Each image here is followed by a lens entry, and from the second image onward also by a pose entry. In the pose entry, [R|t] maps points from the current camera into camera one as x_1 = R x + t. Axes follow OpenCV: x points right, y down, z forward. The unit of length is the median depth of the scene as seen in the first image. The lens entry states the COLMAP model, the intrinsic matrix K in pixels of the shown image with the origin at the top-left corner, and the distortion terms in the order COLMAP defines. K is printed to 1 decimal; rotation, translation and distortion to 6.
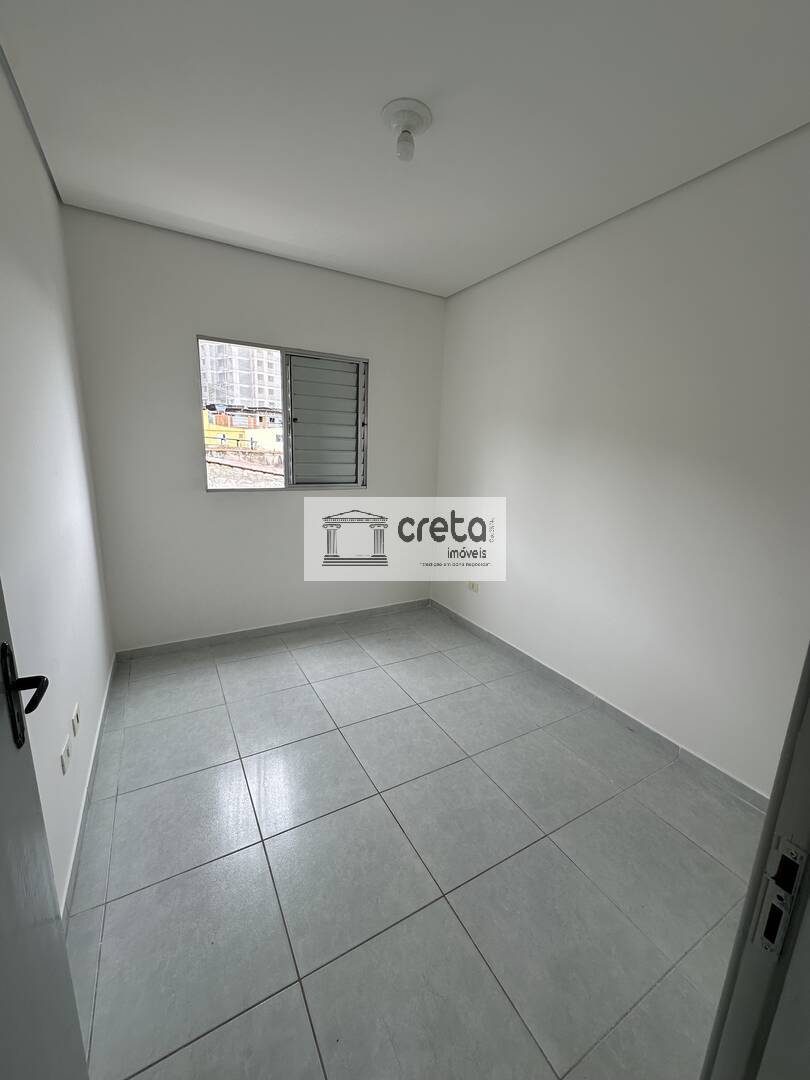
lens RADIAL K [[446.2, 0, 406.0], [0, 446.2, 532.4], [0, 0, 1]] dist [0.042023, 0.000029]
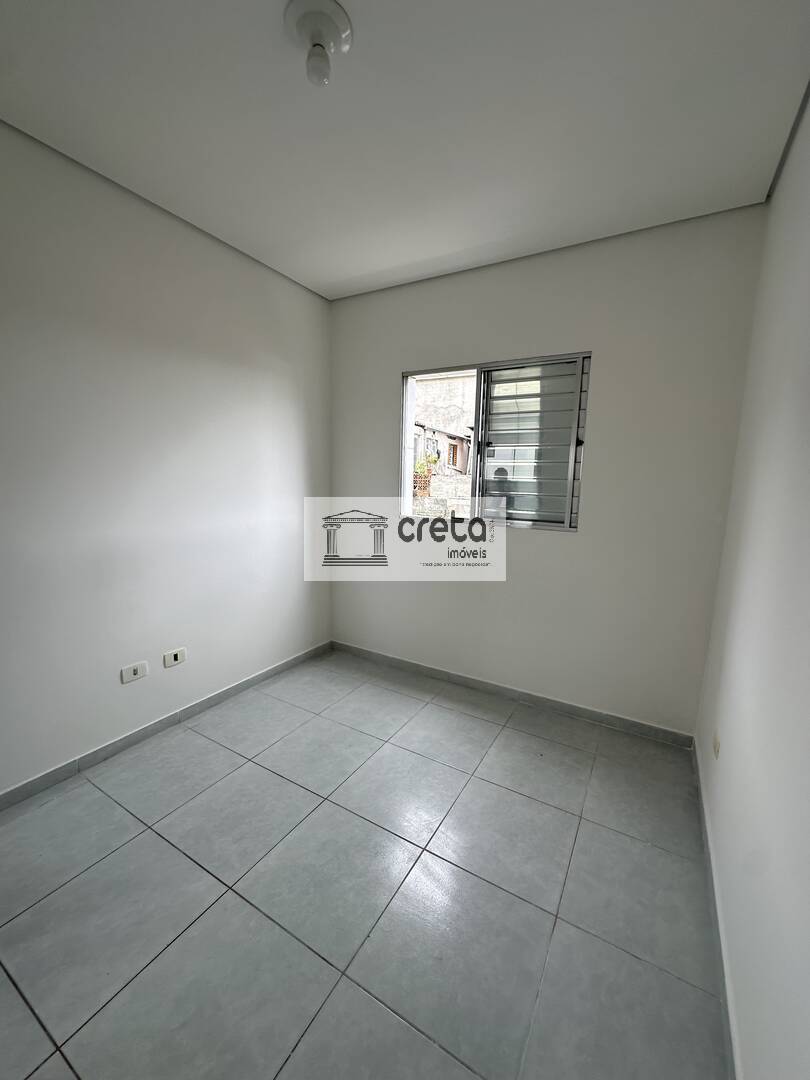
lens RADIAL K [[429.9, 0, 405.9], [0, 429.9, 539.9], [0, 0, 1]] dist [-0.002200, 0.000028]
pose [[0.495037, 0.098123, -0.863313, 0.464458], [-0.175448, 0.984424, 0.011284, -0.059782], [0.850974, 0.145881, 0.504542, 0.543051]]
